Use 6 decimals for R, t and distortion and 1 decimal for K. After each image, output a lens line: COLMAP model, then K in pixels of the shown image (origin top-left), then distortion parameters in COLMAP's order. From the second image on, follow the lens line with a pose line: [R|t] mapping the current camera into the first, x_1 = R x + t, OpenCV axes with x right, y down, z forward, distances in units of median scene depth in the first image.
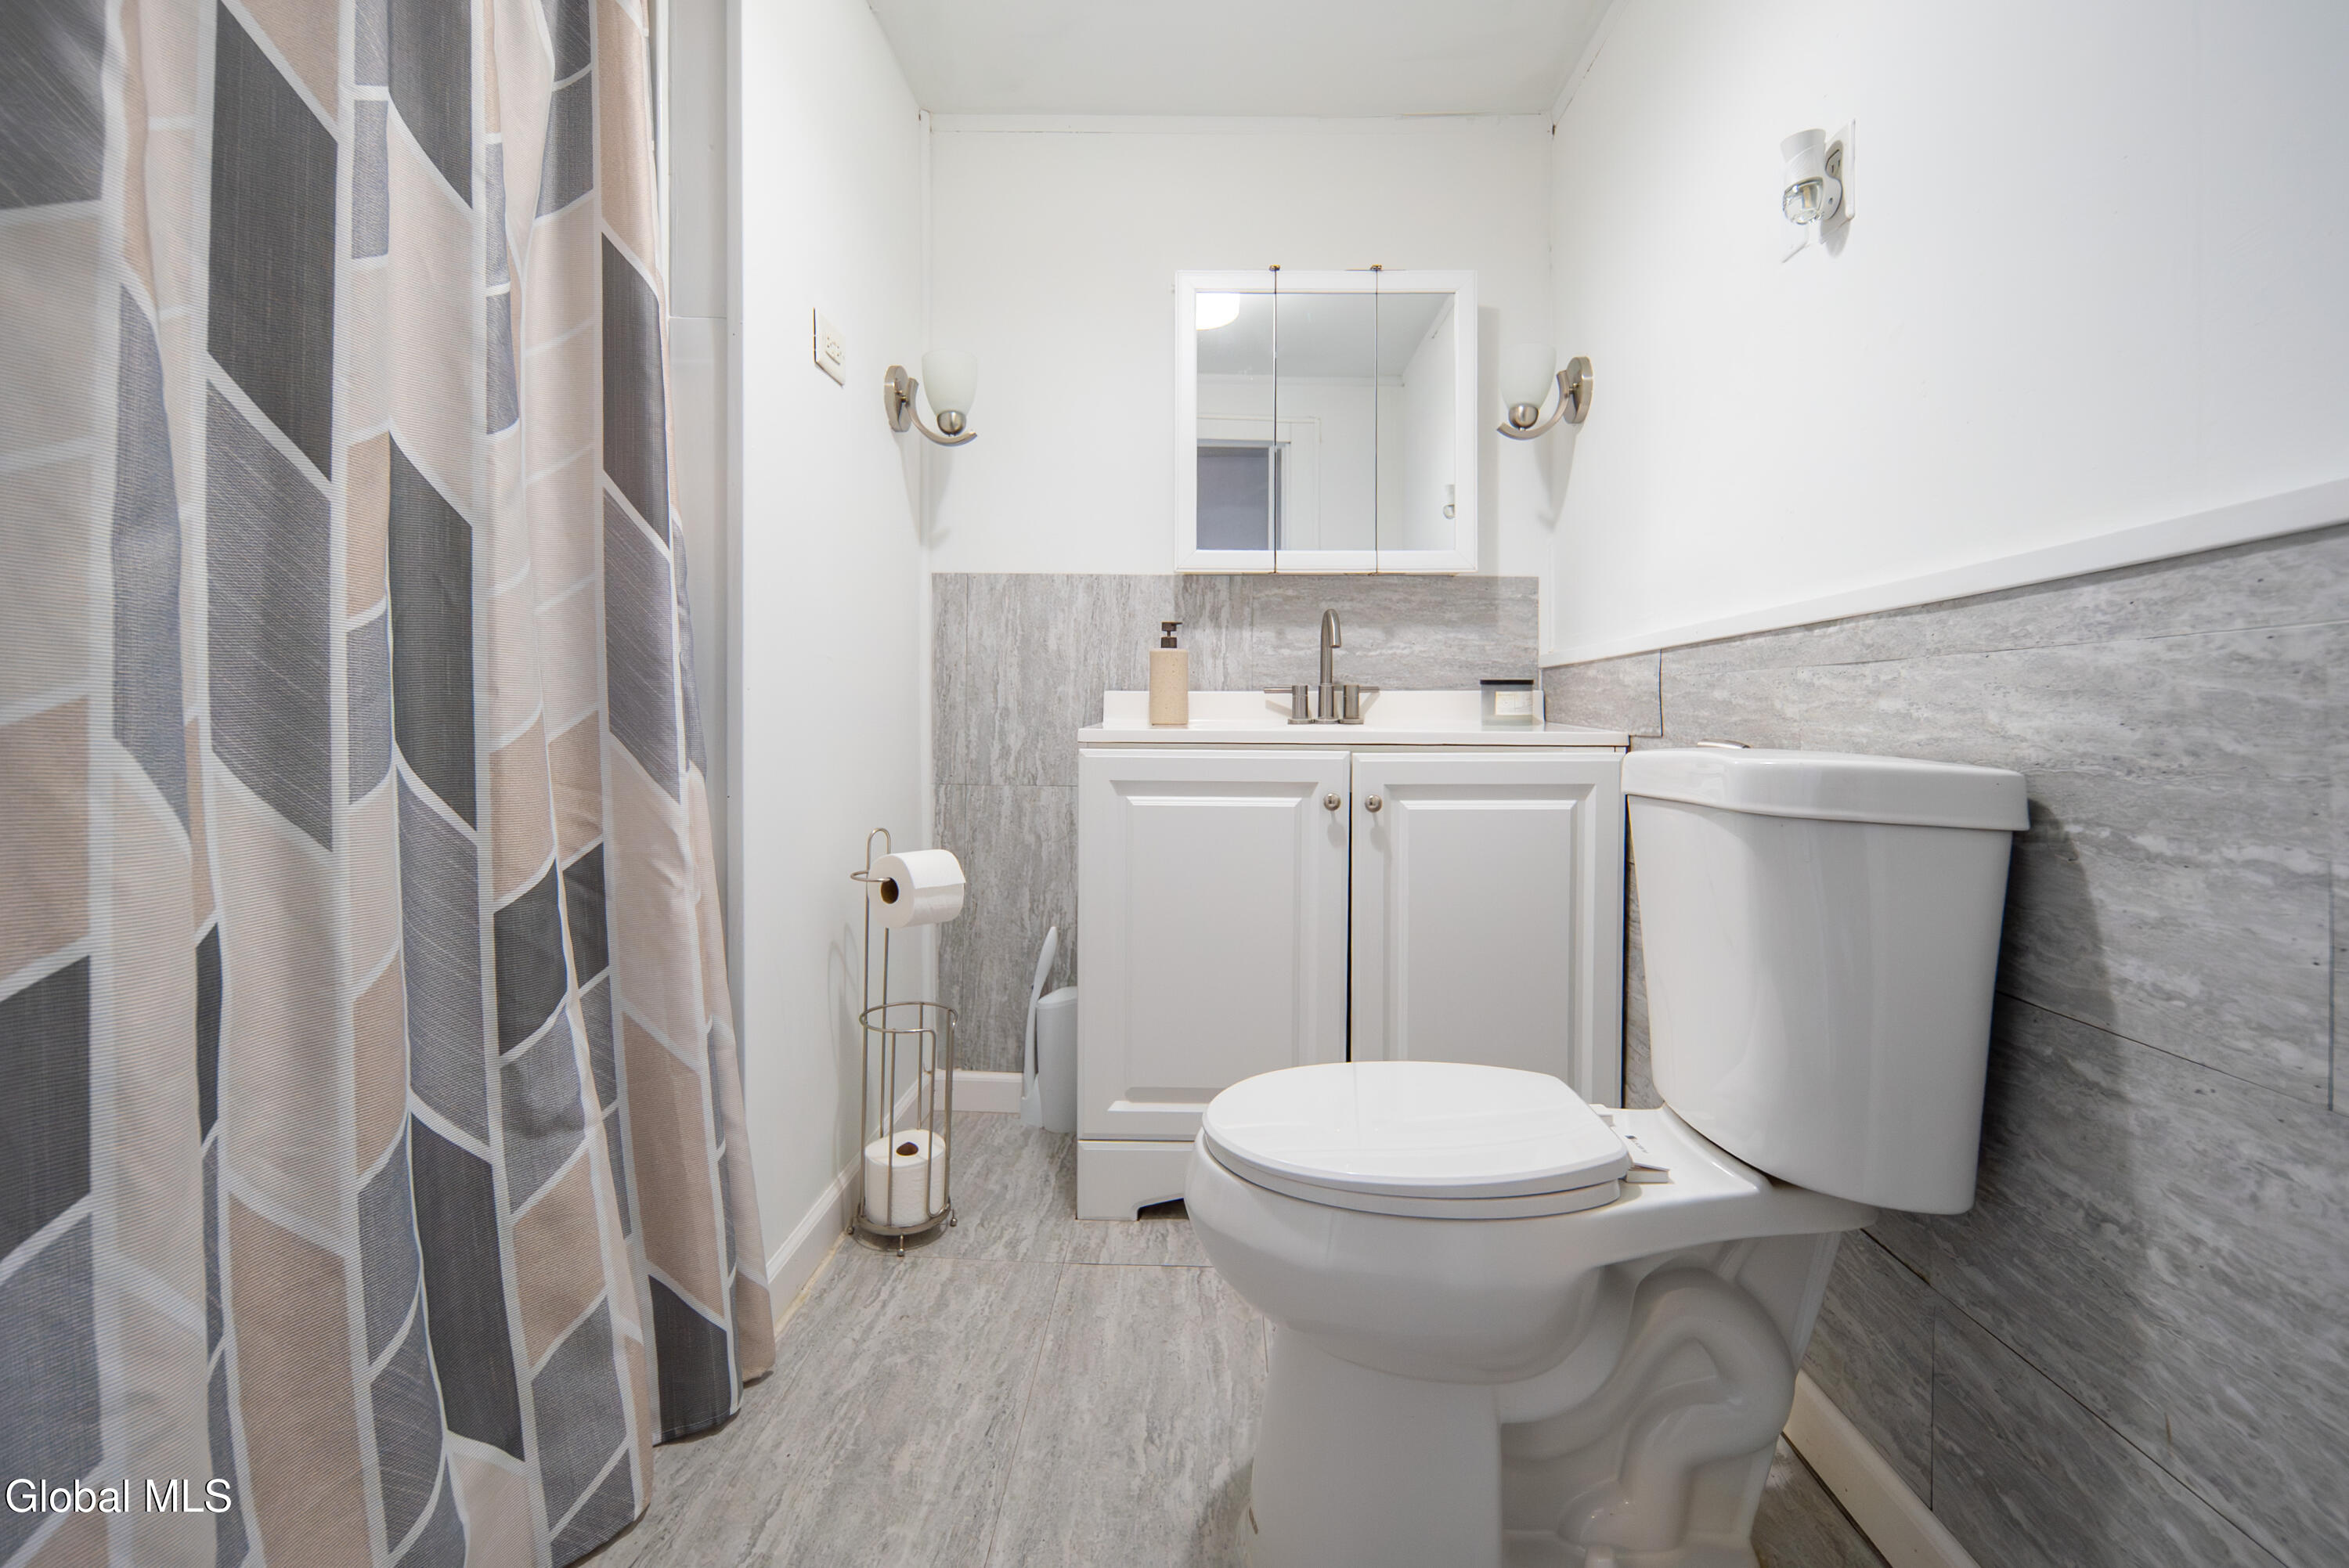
lens RADIAL K [[1061.5, 0, 1222.1], [0, 1061.5, 762.2], [0, 0, 1]] dist [-0.000106, -0.002431]
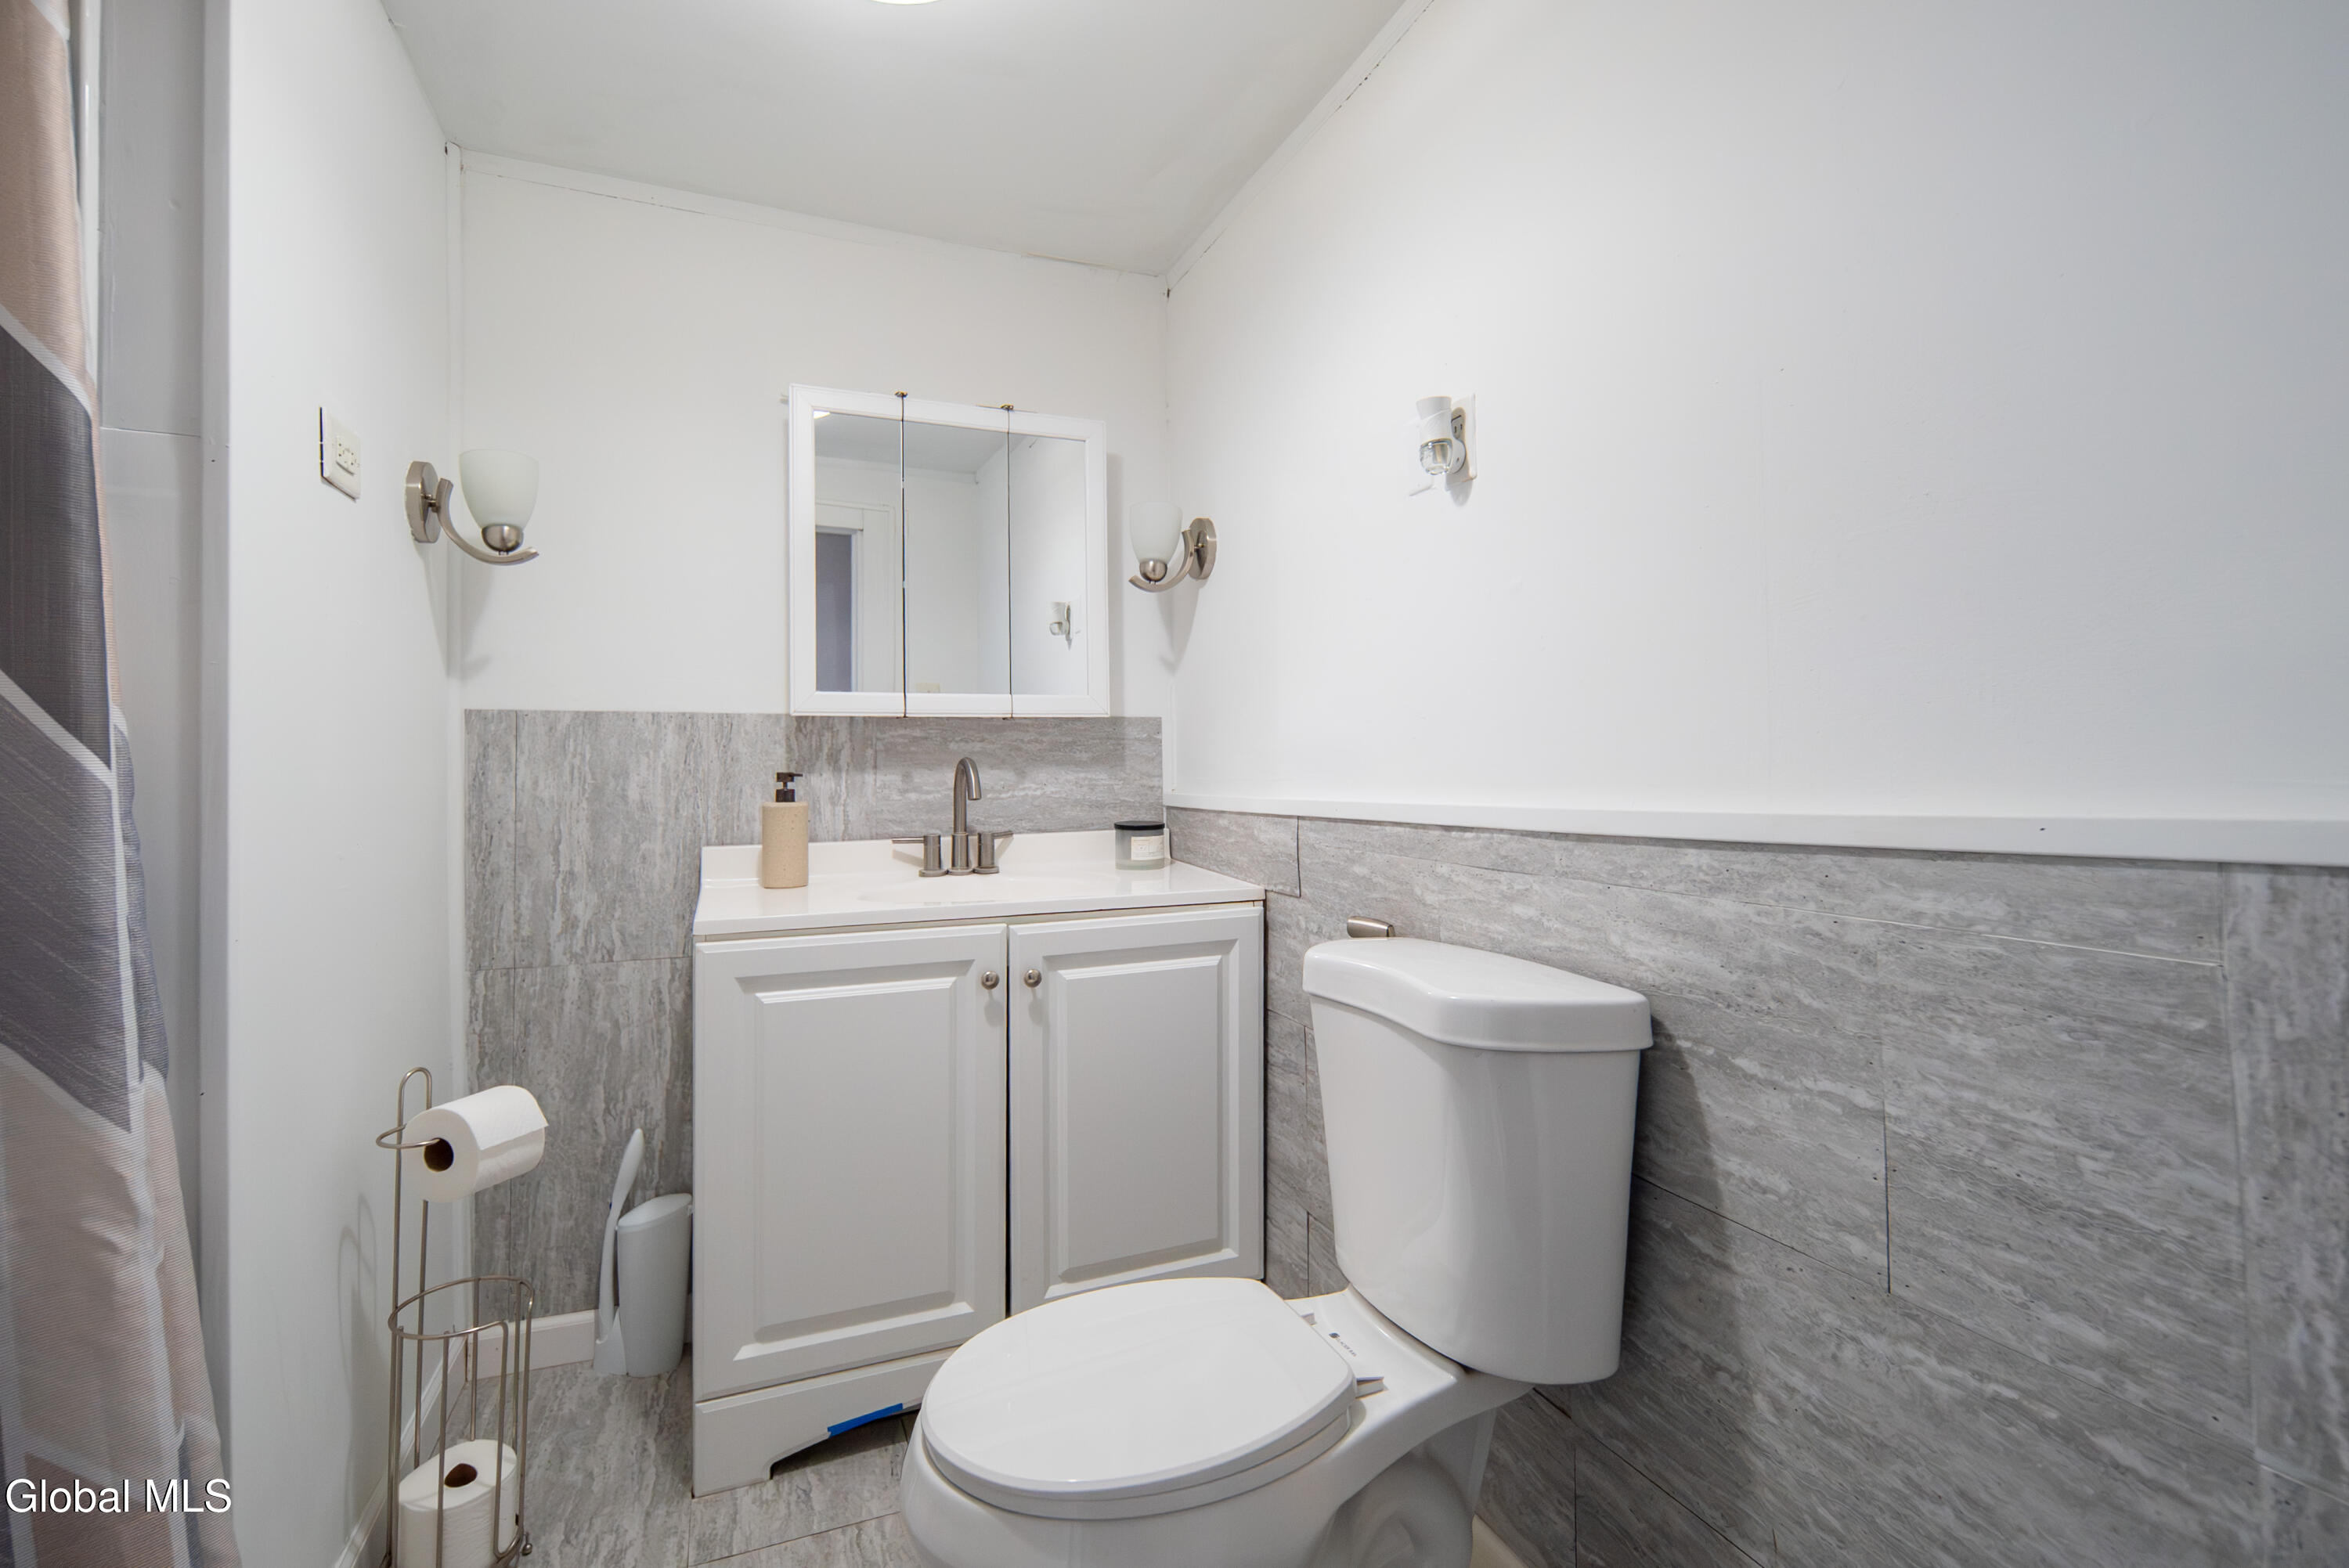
lens RADIAL K [[1061.5, 0, 1195.1], [0, 1061.5, 766.1], [0, 0, 1]] dist [-0.000106, -0.002431]
pose [[0.917861, -0.009772, 0.396781, -0.108285], [0.020929, 0.999498, -0.023799, -0.134194], [-0.396350, 0.030149, 0.917605, 0.053651]]
